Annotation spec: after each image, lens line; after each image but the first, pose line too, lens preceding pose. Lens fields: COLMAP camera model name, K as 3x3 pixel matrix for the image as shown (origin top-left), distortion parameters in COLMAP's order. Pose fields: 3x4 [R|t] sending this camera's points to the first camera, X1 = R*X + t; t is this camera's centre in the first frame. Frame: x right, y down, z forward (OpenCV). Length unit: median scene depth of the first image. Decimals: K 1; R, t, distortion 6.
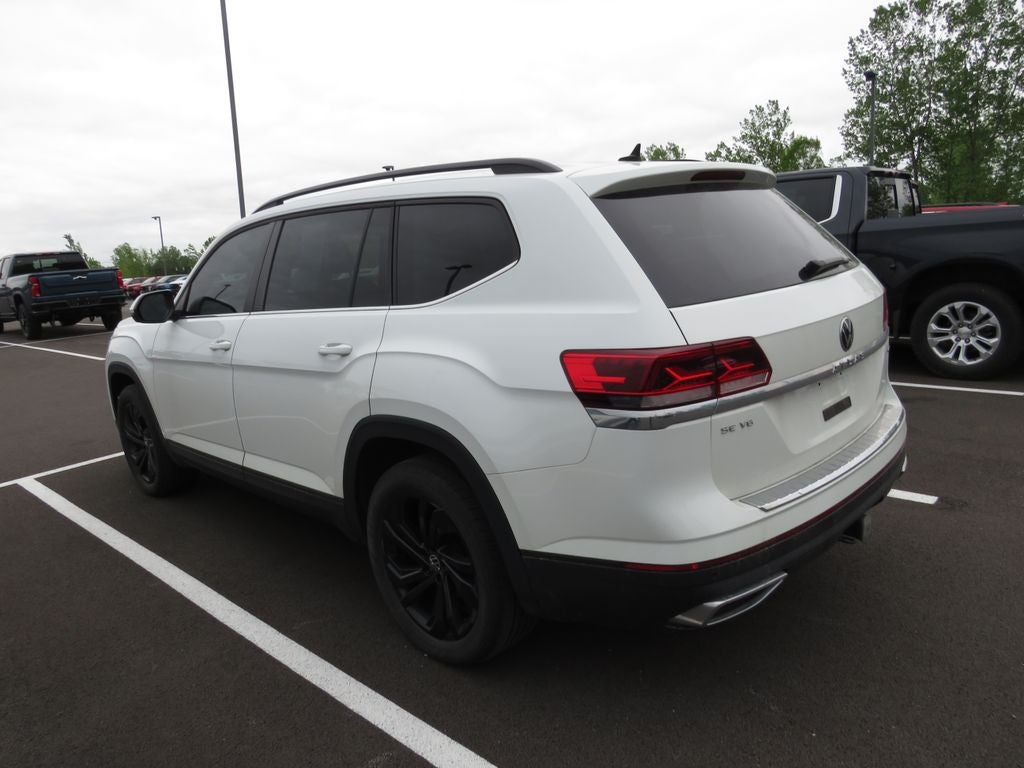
lens RADIAL K [[729.2, 0, 503.6], [0, 729.2, 416.9], [0, 0, 1]] dist [-0.043206, 0.020867]
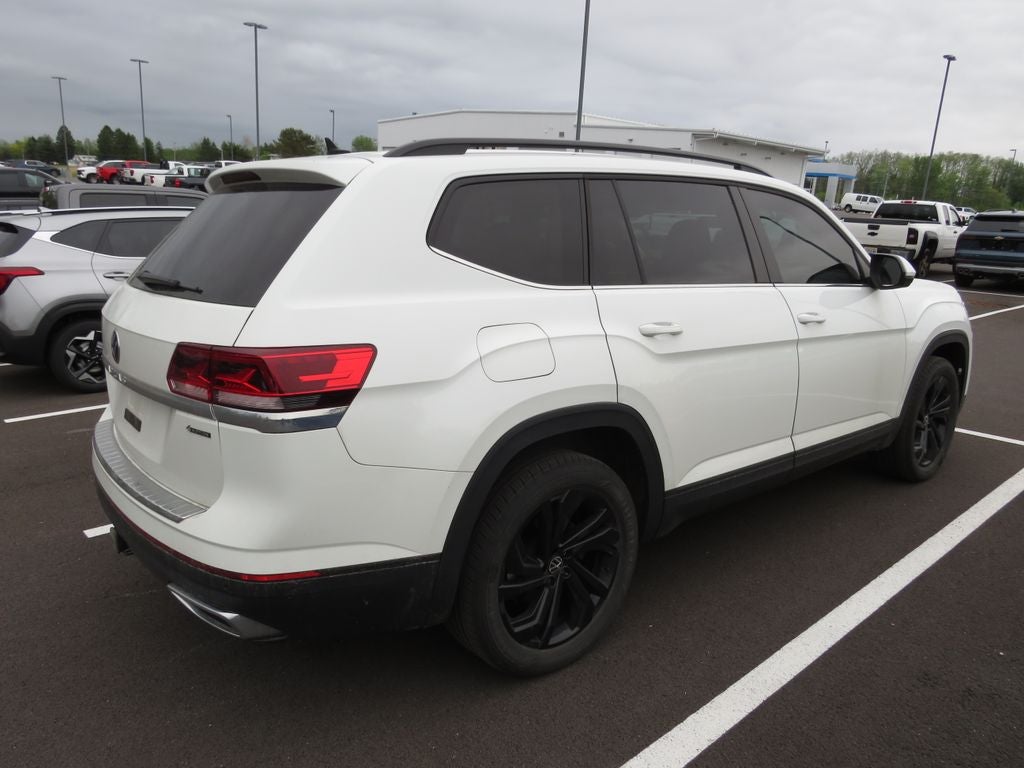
lens RADIAL K [[729.2, 0, 505.3], [0, 729.2, 413.4], [0, 0, 1]] dist [-0.043206, 0.020867]
pose [[-0.102851, 0.338141, -0.935458, 1.339575], [-0.249720, 0.901549, 0.353340, -0.501071], [0.962840, 0.269944, -0.008285, 1.502464]]
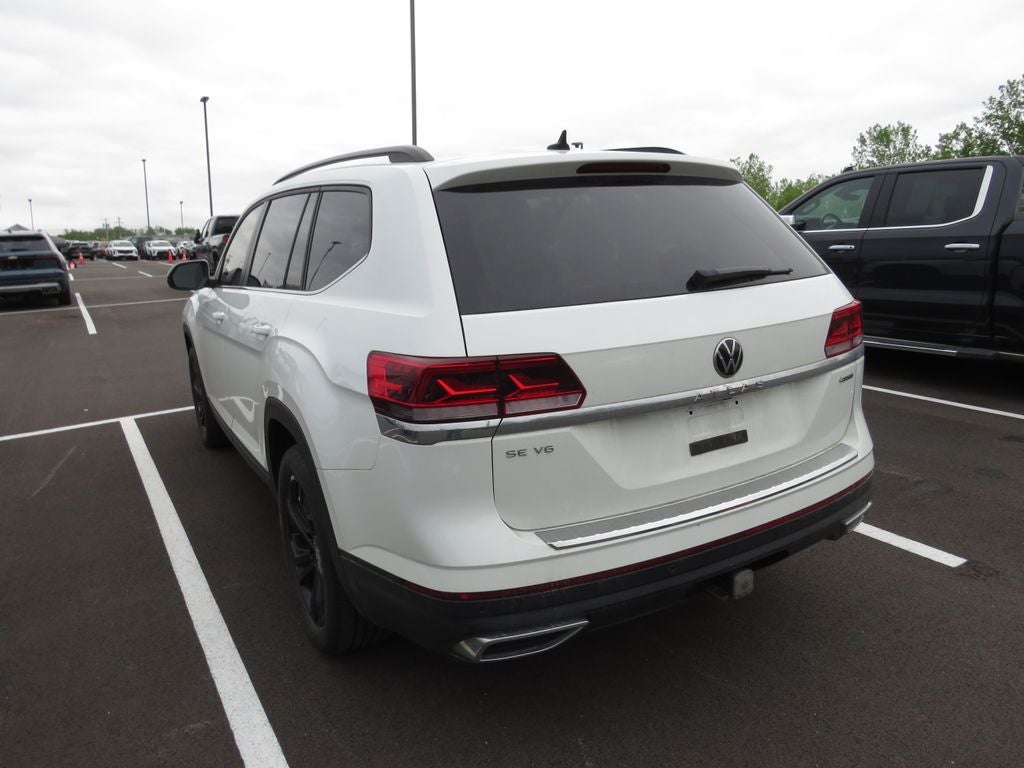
lens RADIAL K [[729.2, 0, 505.3], [0, 729.2, 414.7], [0, 0, 1]] dist [-0.043206, 0.020867]
pose [[0.963829, 0.106908, -0.244139, 0.423176], [-0.100351, 0.994180, 0.039176, -0.053533], [0.246906, -0.013259, 0.968949, 0.097712]]
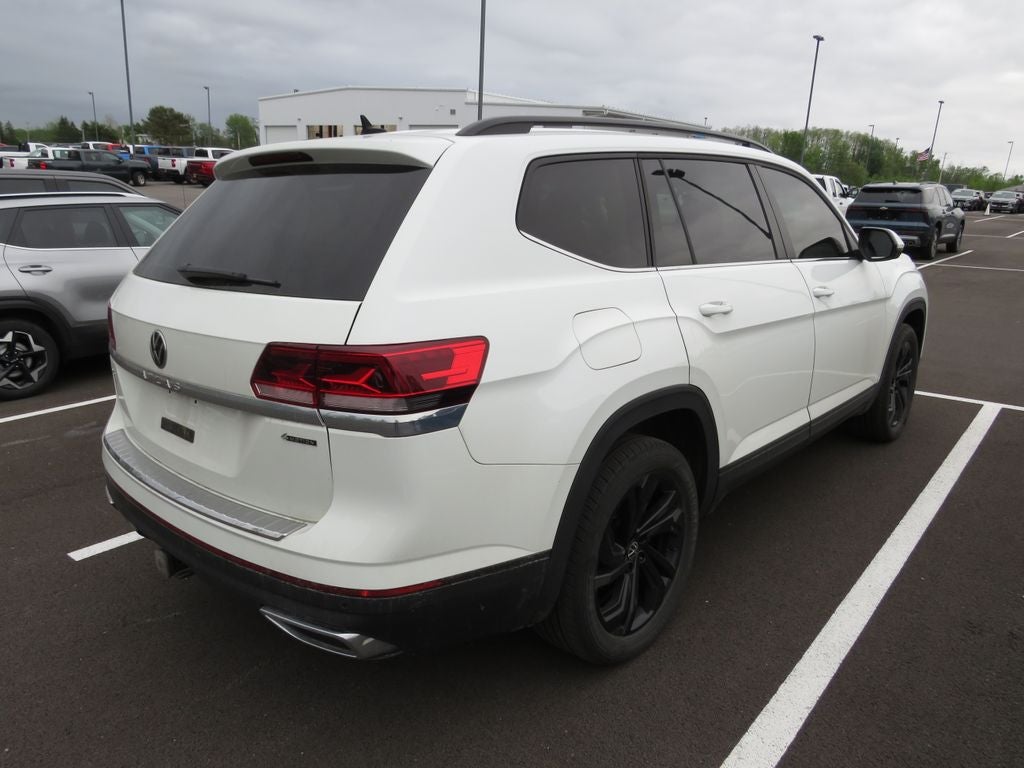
lens RADIAL K [[729.2, 0, 504.8], [0, 729.2, 410.6], [0, 0, 1]] dist [-0.043206, 0.020867]
pose [[0.046770, 0.362100, -0.930965, 1.313117], [-0.248630, 0.906874, 0.340239, -0.442564], [0.967469, 0.215553, 0.132443, 1.270352]]
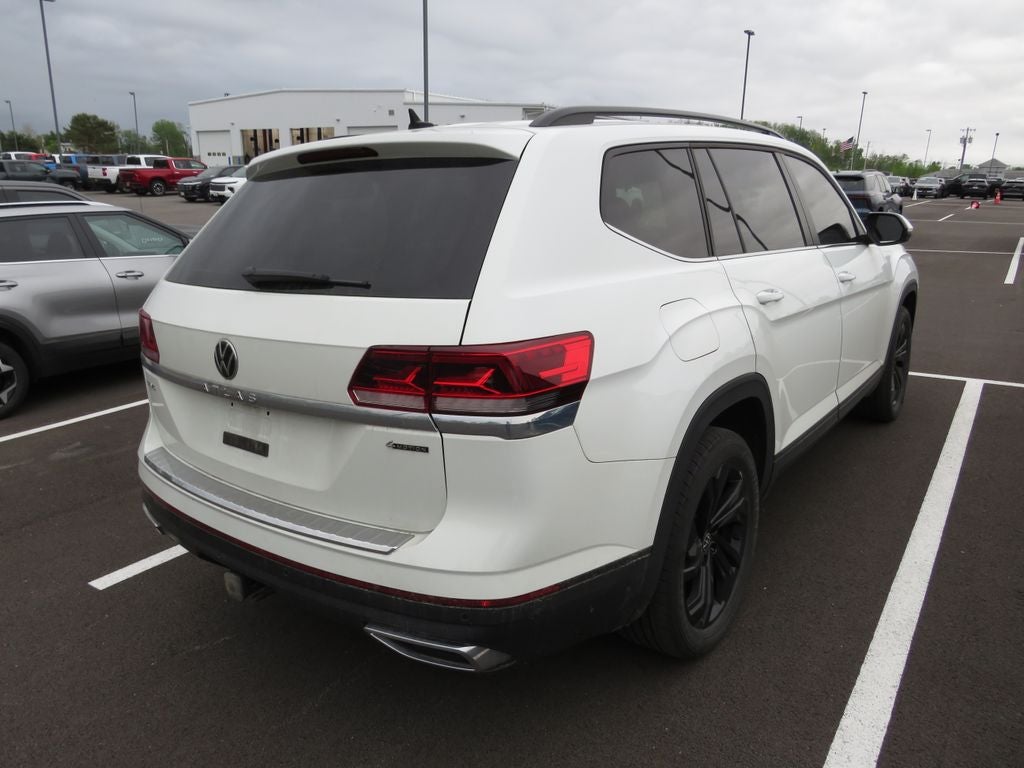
lens RADIAL K [[729.2, 0, 503.2], [0, 729.2, 410.9], [0, 0, 1]] dist [-0.043206, 0.020867]
pose [[0.129009, 0.358992, -0.924382, 1.276876], [-0.227141, 0.918086, 0.324846, -0.394602], [0.965279, 0.168057, 0.199983, 1.115228]]
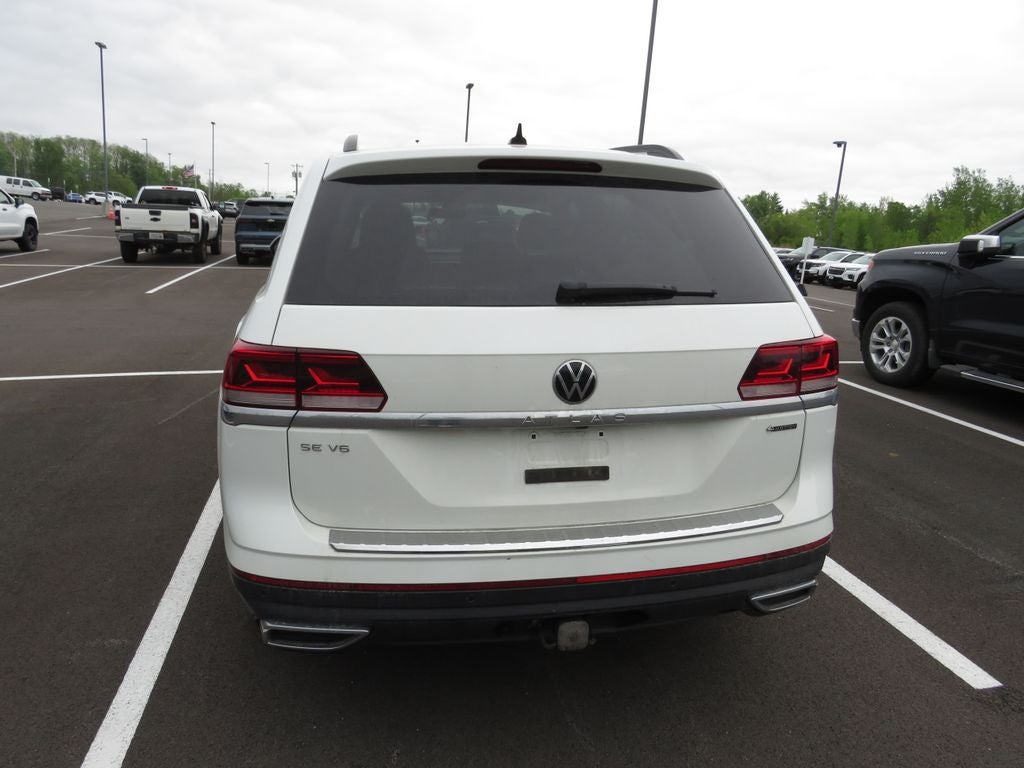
lens RADIAL K [[729.2, 0, 501.8], [0, 729.2, 411.3], [0, 0, 1]] dist [-0.043206, 0.020867]
pose [[0.813808, 0.245422, -0.526768, 0.797375], [-0.227674, 0.968635, 0.099554, -0.139885], [0.534678, 0.038914, 0.844159, 0.301089]]
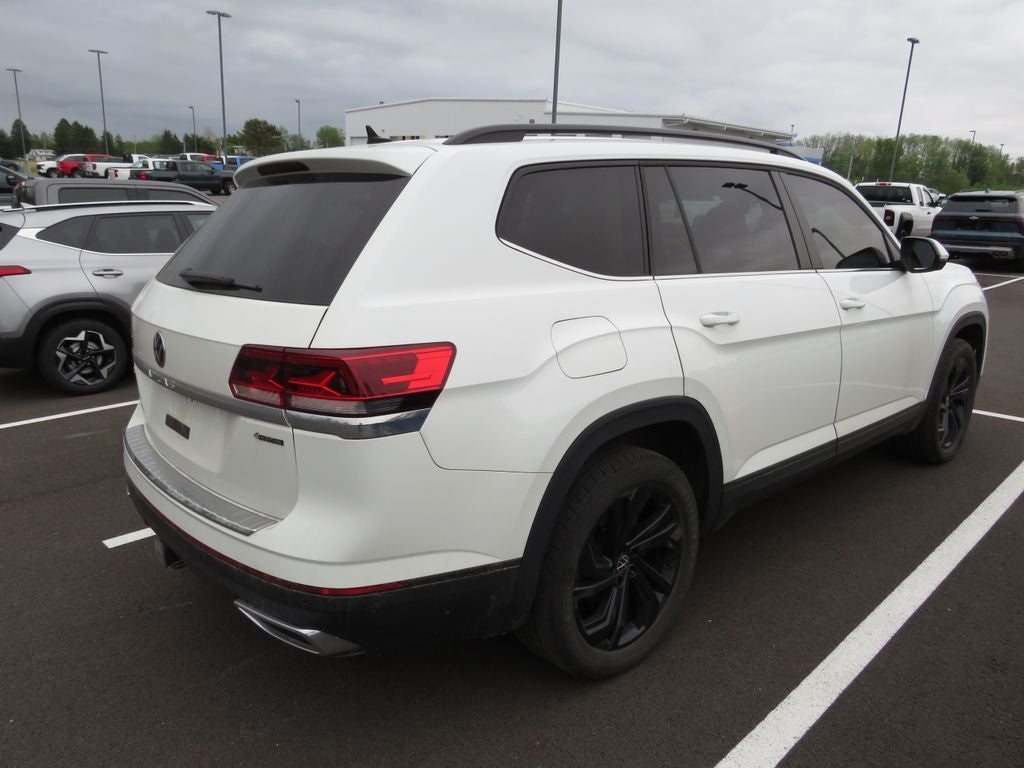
lens RADIAL K [[729.2, 0, 504.5], [0, 729.2, 408.8], [0, 0, 1]] dist [-0.043206, 0.020867]
pose [[-0.060253, 0.348993, -0.935186, 1.314286], [-0.238642, 0.904683, 0.352985, -0.469579], [0.969237, 0.244443, 0.028775, 1.382480]]
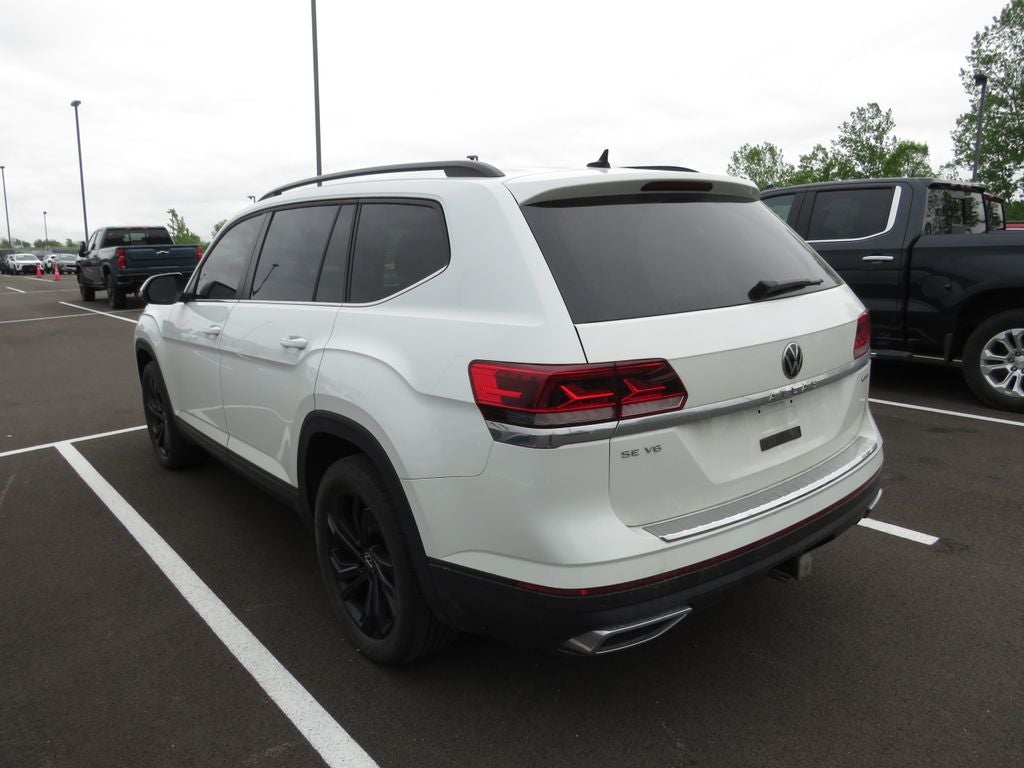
lens RADIAL K [[729.2, 0, 503.3], [0, 729.2, 417.5], [0, 0, 1]] dist [-0.043206, 0.020867]
pose [[0.992220, 0.072440, -0.101247, 0.195538], [-0.071421, 0.997353, 0.013664, -0.026155], [0.101969, -0.006326, 0.994767, 0.021585]]
